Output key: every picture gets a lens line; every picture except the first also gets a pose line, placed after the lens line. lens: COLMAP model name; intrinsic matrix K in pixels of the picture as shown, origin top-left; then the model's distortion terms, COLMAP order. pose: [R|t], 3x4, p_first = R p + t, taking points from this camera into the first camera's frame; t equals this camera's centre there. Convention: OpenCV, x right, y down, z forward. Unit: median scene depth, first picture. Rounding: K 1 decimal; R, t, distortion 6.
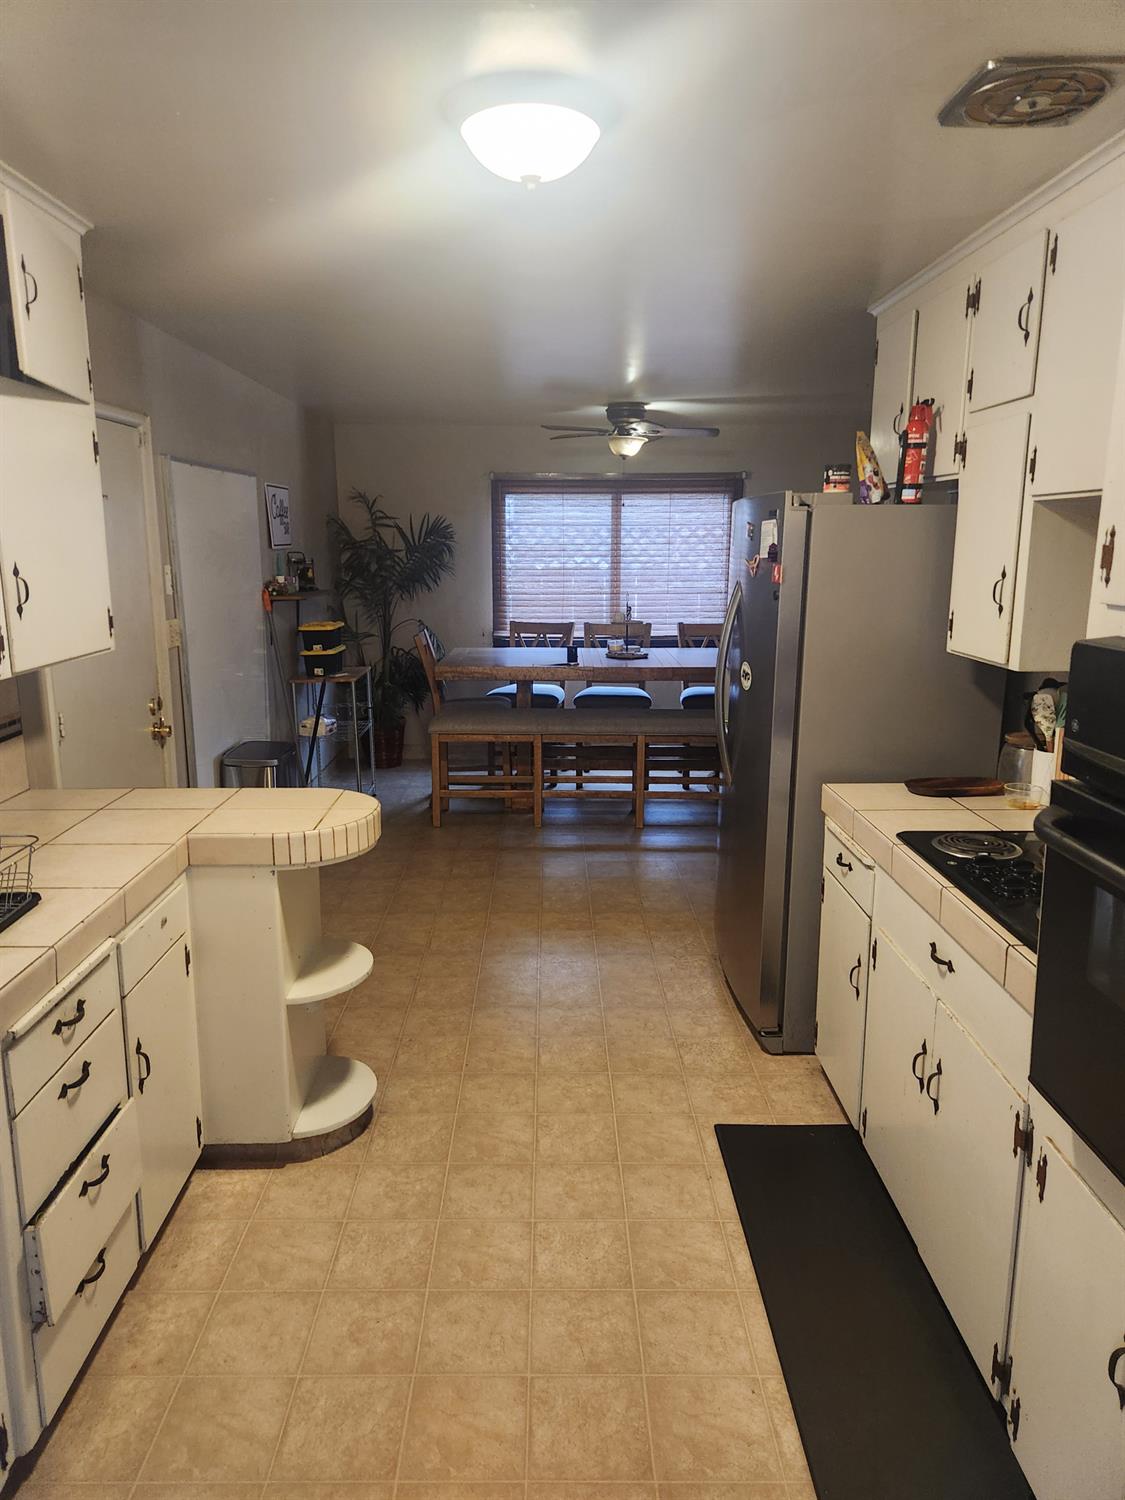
lens RADIAL K [[1016.3, 0, 532.5], [0, 1016.3, 747.2], [0, 0, 1]] dist [0.048736, 0.000141]
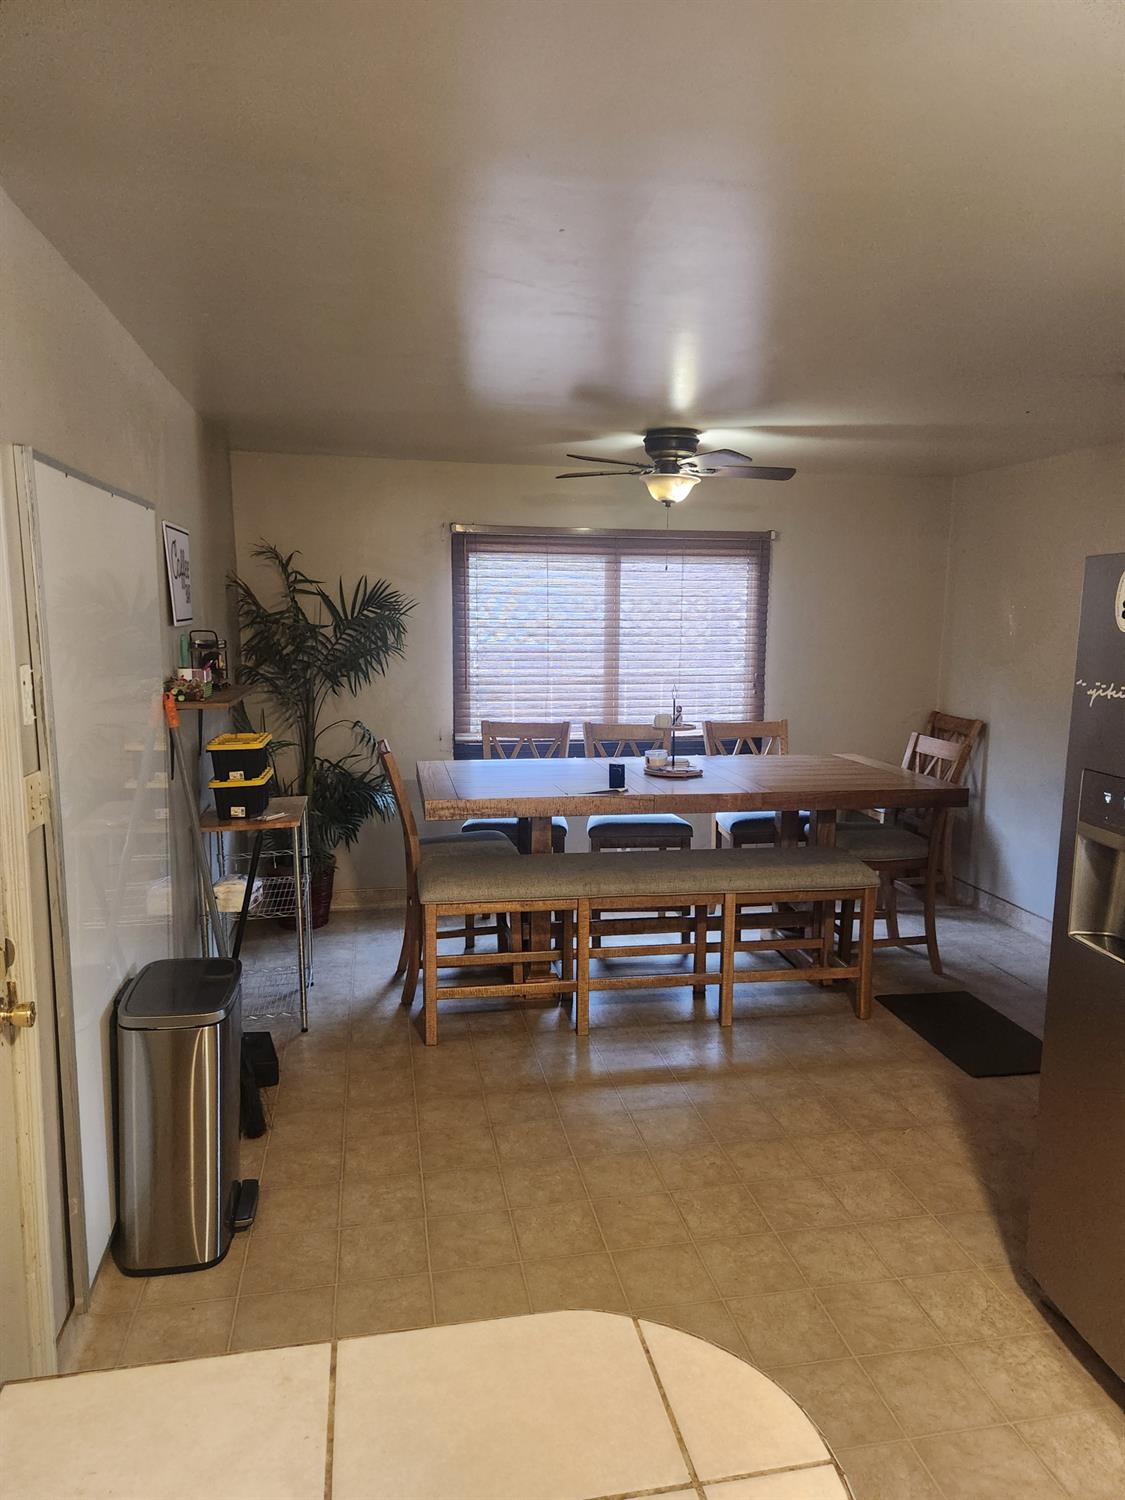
lens RADIAL K [[1023.5, 0, 562.5], [0, 1023.5, 750.0], [0, 0, 1]] dist [0.043963, -0.001116]
pose [[0.979207, -0.019191, 0.201952, -0.135315], [0.032320, 0.997558, -0.061911, -0.064741], [-0.200270, 0.067150, 0.977437, 0.307024]]
